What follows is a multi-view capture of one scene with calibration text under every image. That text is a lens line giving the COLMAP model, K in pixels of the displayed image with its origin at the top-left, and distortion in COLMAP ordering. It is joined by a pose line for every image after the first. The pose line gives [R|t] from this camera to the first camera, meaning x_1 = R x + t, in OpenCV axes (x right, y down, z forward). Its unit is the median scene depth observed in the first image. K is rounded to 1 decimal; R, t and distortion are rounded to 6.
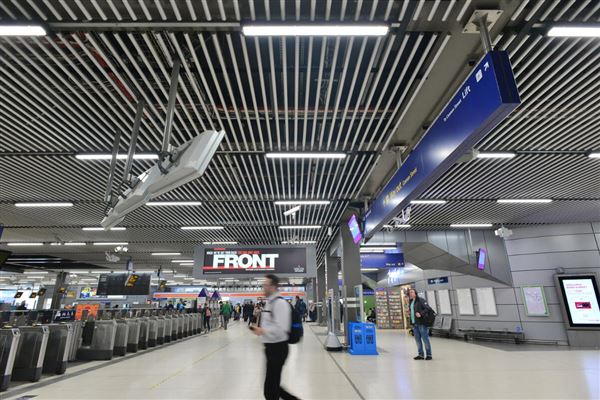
lens RADIAL K [[354.0, 0, 300.0], [0, 354.0, 200.0], [0, 0, 1]] dist [0.002302, 0.000710]
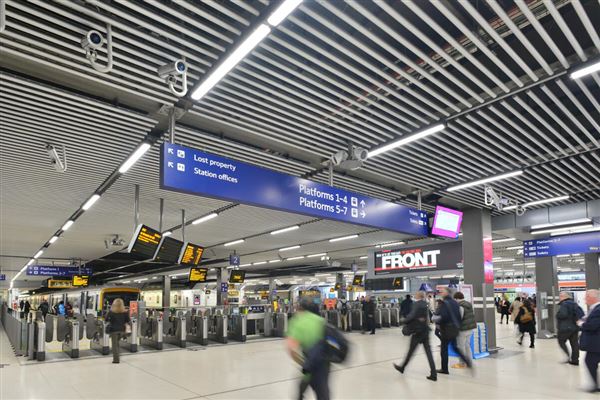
lens RADIAL K [[354.0, 0, 300.0], [0, 354.0, 200.0], [0, 0, 1]] dist [0.002302, 0.000710]
pose [[0.626020, -0.204124, -0.752617, 0.459028], [0.222051, 0.971839, -0.078881, 0.013224], [0.747525, -0.117738, 0.653716, 0.110471]]
